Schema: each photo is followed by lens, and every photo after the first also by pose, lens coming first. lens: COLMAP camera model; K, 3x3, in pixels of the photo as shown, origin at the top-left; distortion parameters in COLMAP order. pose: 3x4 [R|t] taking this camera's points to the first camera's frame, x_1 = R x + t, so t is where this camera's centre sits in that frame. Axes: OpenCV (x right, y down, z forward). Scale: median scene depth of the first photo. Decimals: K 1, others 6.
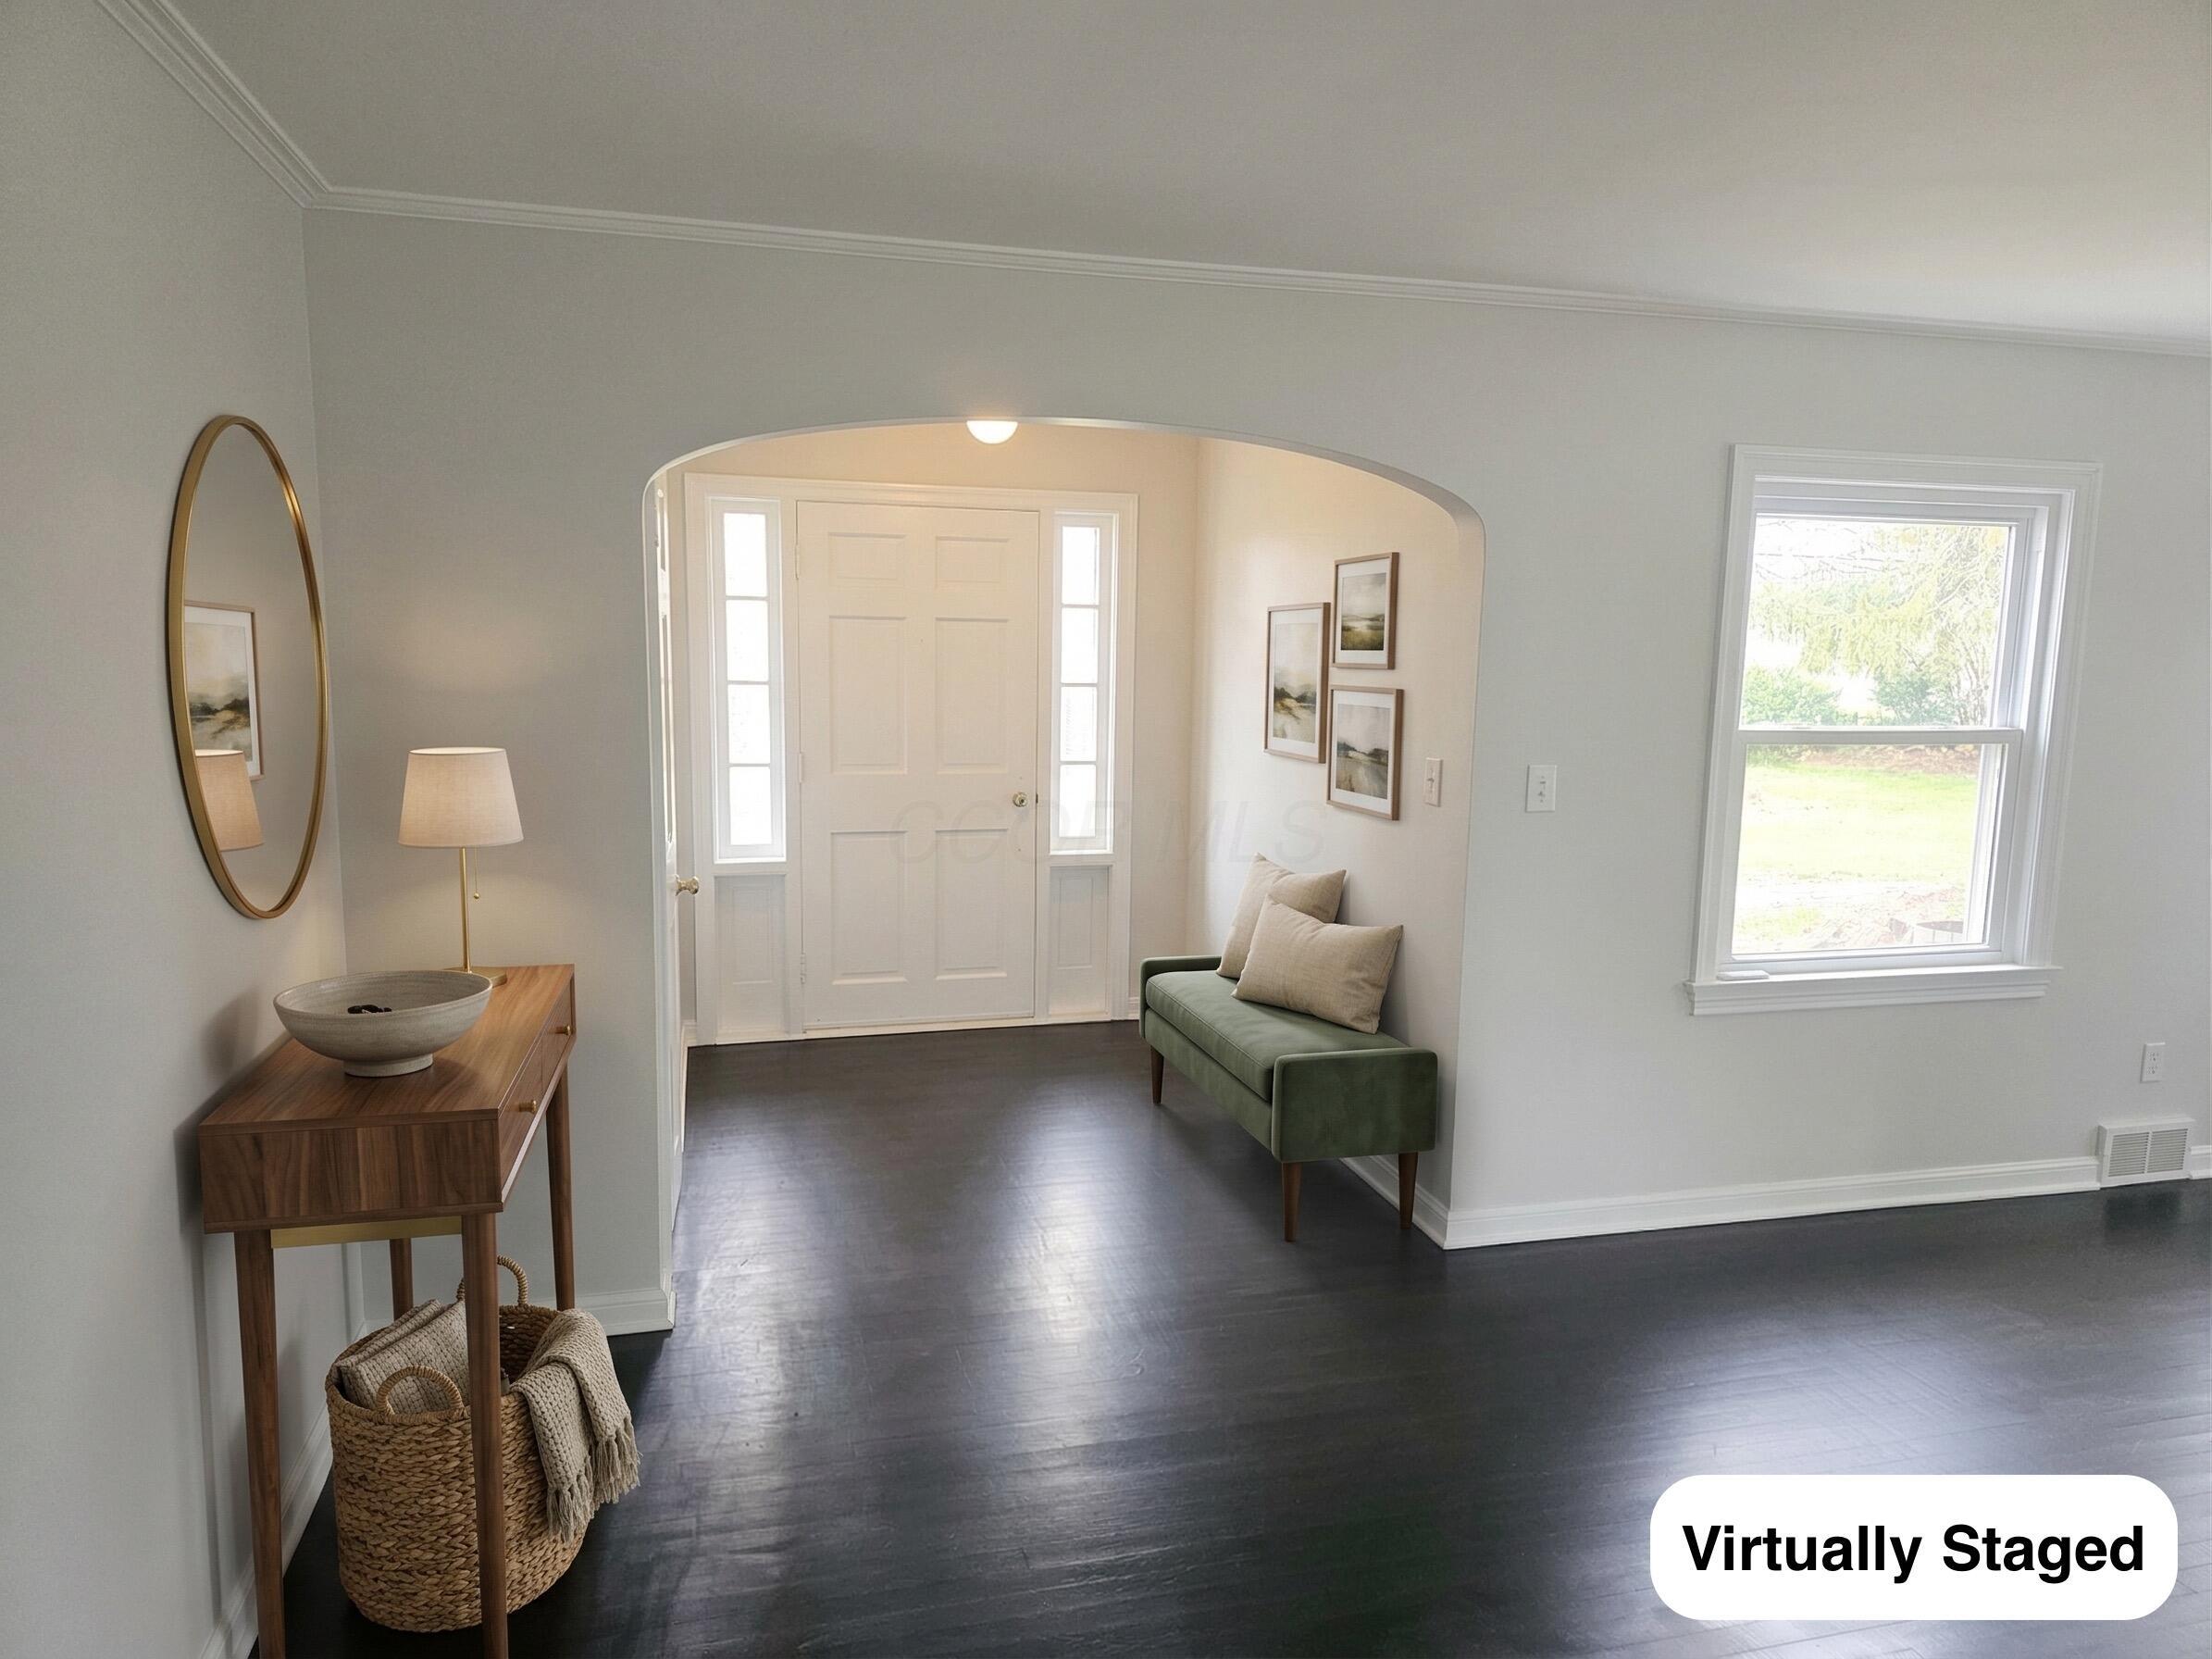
lens RADIAL K [[1467.7, 0, 1098.1], [0, 1467.7, 785.7], [0, 0, 1]] dist [0.002794, -0.002751]
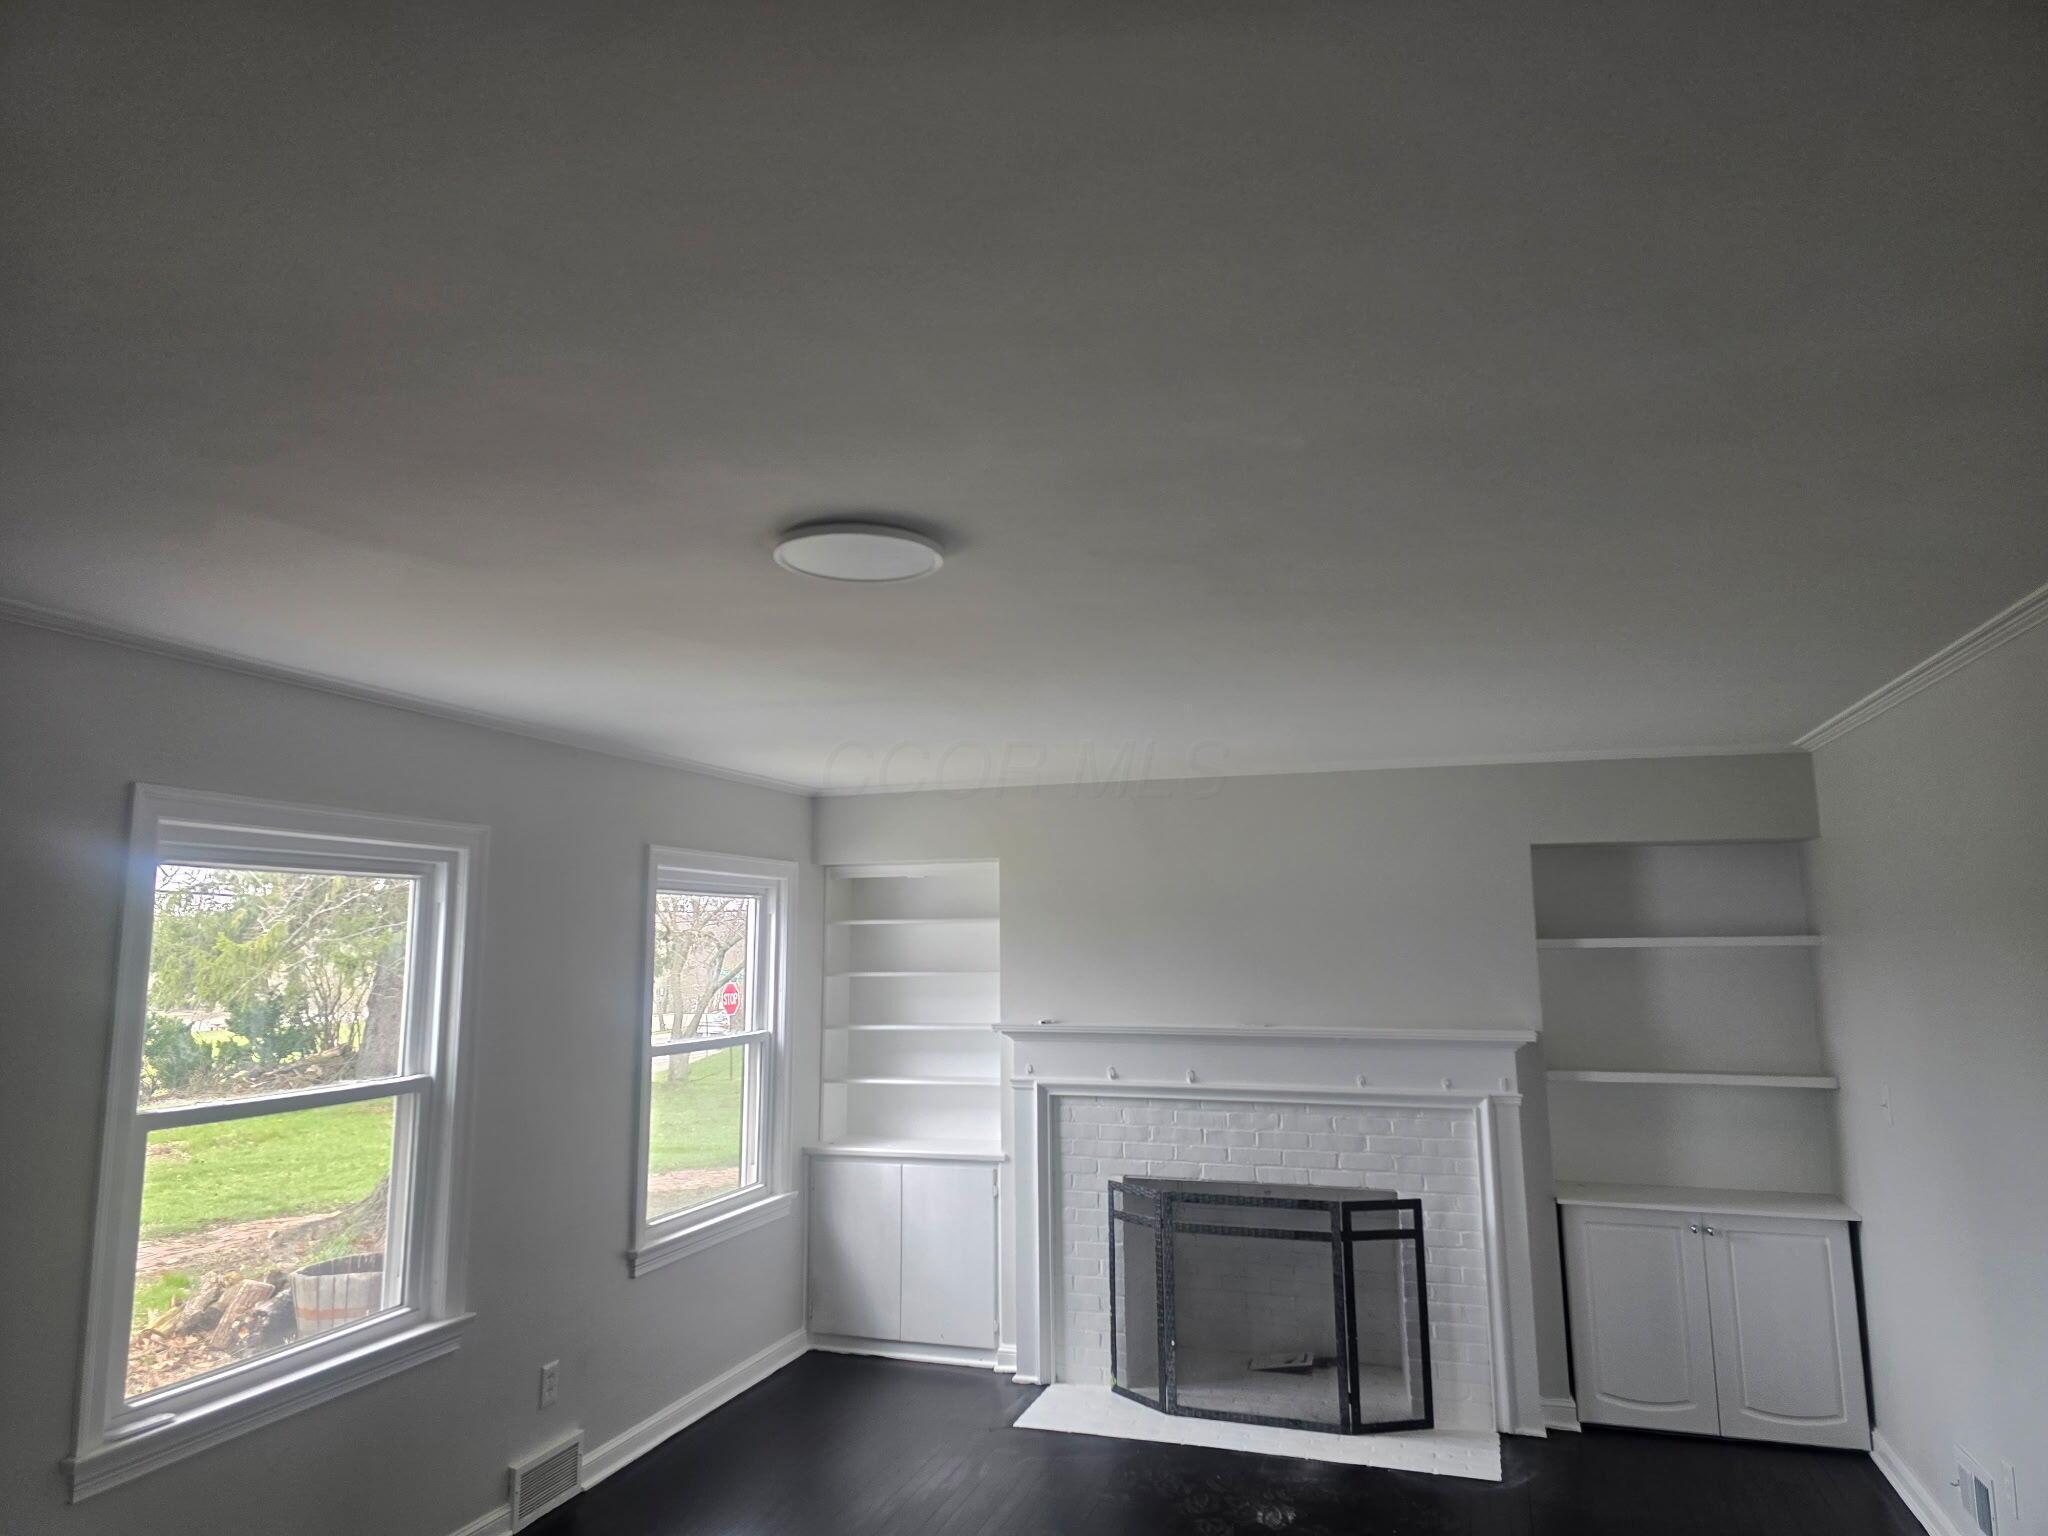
lens RADIAL K [[1358.7, 0, 1016.7], [0, 1358.7, 727.4], [0, 0, 1]] dist [0.002794, -0.002751]
pose [[0.537805, 0.115794, 0.835080, 0.026568], [0.117246, 0.970625, -0.210097, -0.027708], [-0.834877, 0.210901, 0.508430, 0.123361]]
